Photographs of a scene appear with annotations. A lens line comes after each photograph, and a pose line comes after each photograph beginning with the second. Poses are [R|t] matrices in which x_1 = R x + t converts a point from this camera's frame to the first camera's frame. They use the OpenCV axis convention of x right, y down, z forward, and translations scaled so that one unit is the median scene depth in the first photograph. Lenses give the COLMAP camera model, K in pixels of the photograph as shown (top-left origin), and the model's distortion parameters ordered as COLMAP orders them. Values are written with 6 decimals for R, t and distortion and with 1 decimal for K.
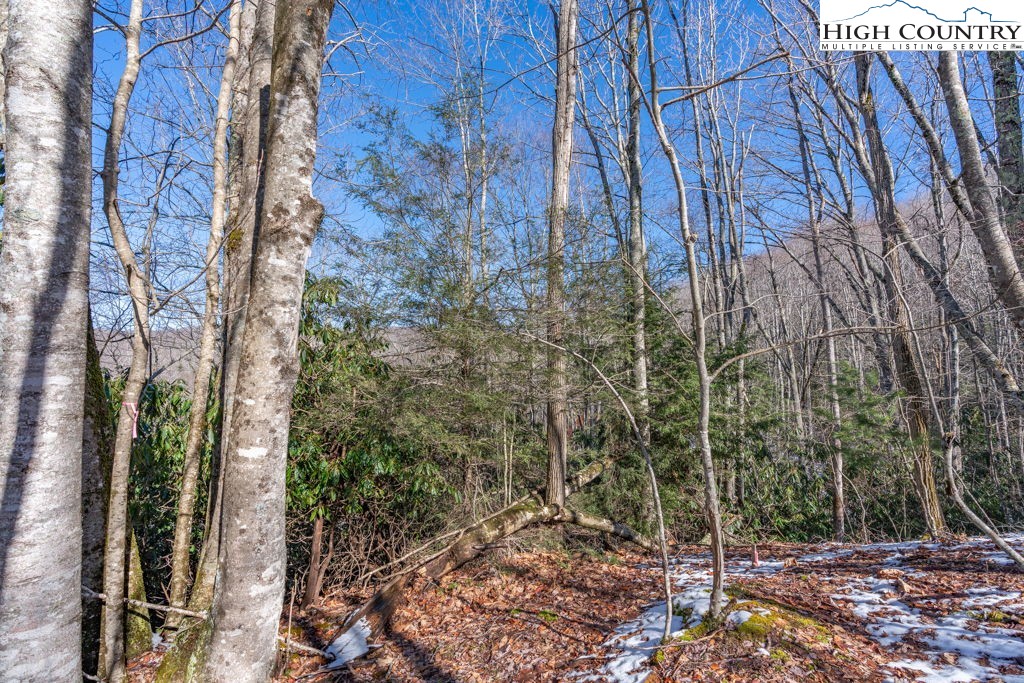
lens RADIAL K [[450.8, 0, 512.4], [0, 450.8, 342.0], [0, 0, 1]] dist [-0.008298, 0.000520]
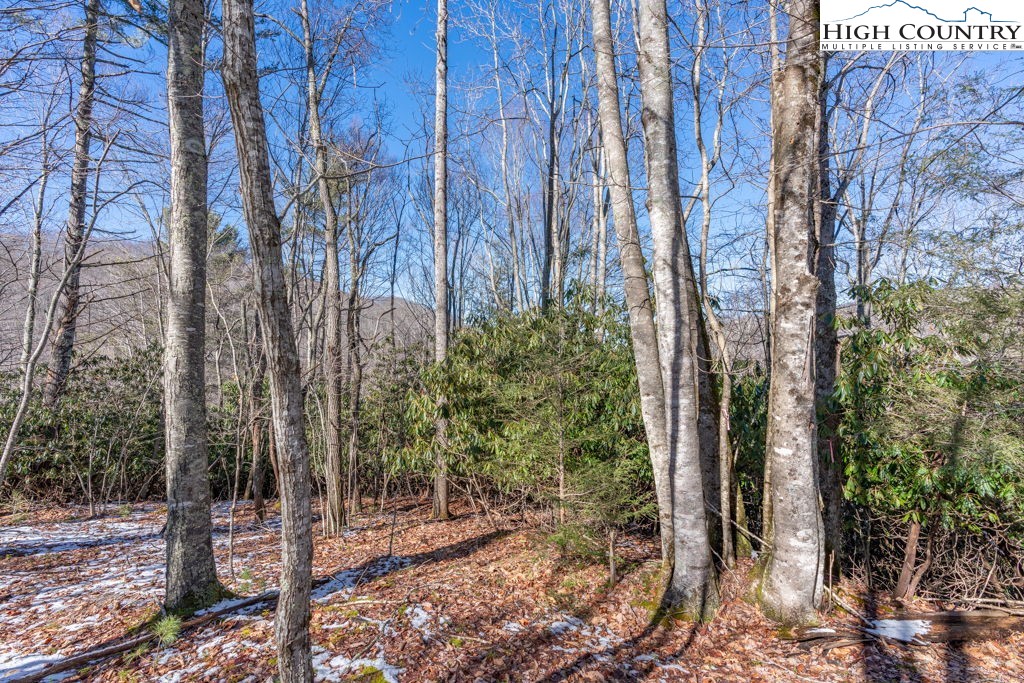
lens RADIAL K [[450.8, 0, 512.5], [0, 450.8, 343.8], [0, 0, 1]] dist [-0.008298, 0.000520]
pose [[0.297351, -0.039120, -0.953966, 0.606275], [0.091578, 0.995722, -0.012287, -0.179483], [0.950366, -0.083709, 0.299662, -0.296400]]
